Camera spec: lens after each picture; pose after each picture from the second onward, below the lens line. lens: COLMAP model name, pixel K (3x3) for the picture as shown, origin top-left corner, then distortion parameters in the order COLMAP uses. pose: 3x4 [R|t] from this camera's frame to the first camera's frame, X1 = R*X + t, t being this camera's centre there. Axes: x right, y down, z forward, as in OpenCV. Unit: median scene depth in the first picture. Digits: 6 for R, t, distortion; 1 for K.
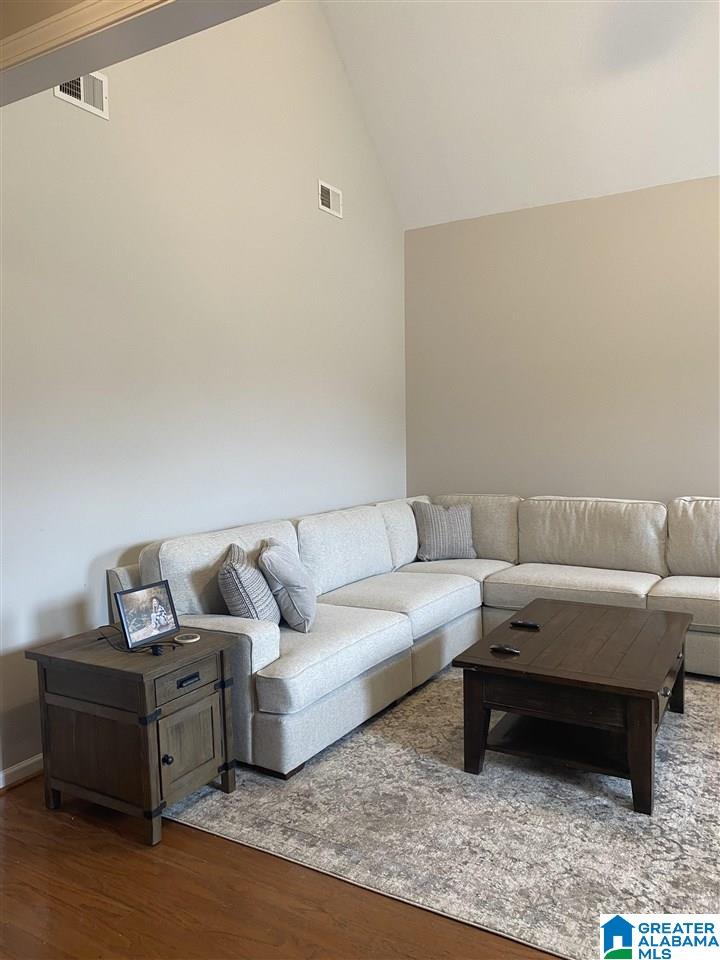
lens RADIAL K [[734.9, 0, 360.0], [0, 734.9, 480.0], [0, 0, 1]] dist [0.028646, -0.003702]
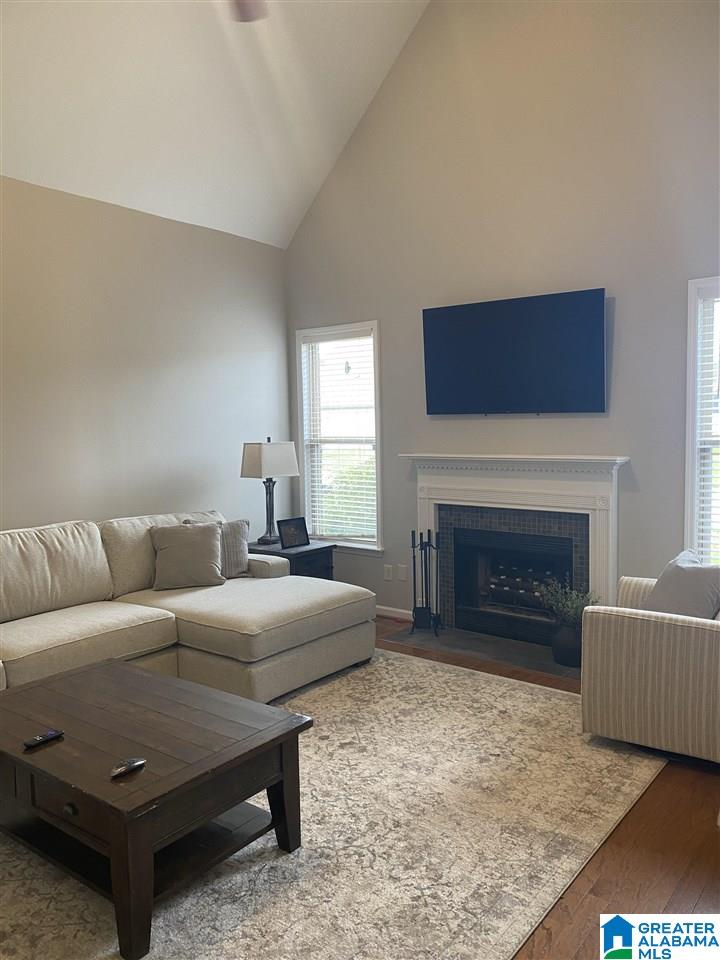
lens RADIAL K [[734.9, 0, 360.0], [0, 734.9, 480.0], [0, 0, 1]] dist [0.028646, -0.003702]
pose [[0.140003, -0.063165, 0.988134, -0.562318], [0.083888, 0.995132, 0.051727, -0.087115], [-0.986591, 0.075651, 0.144620, 0.747798]]
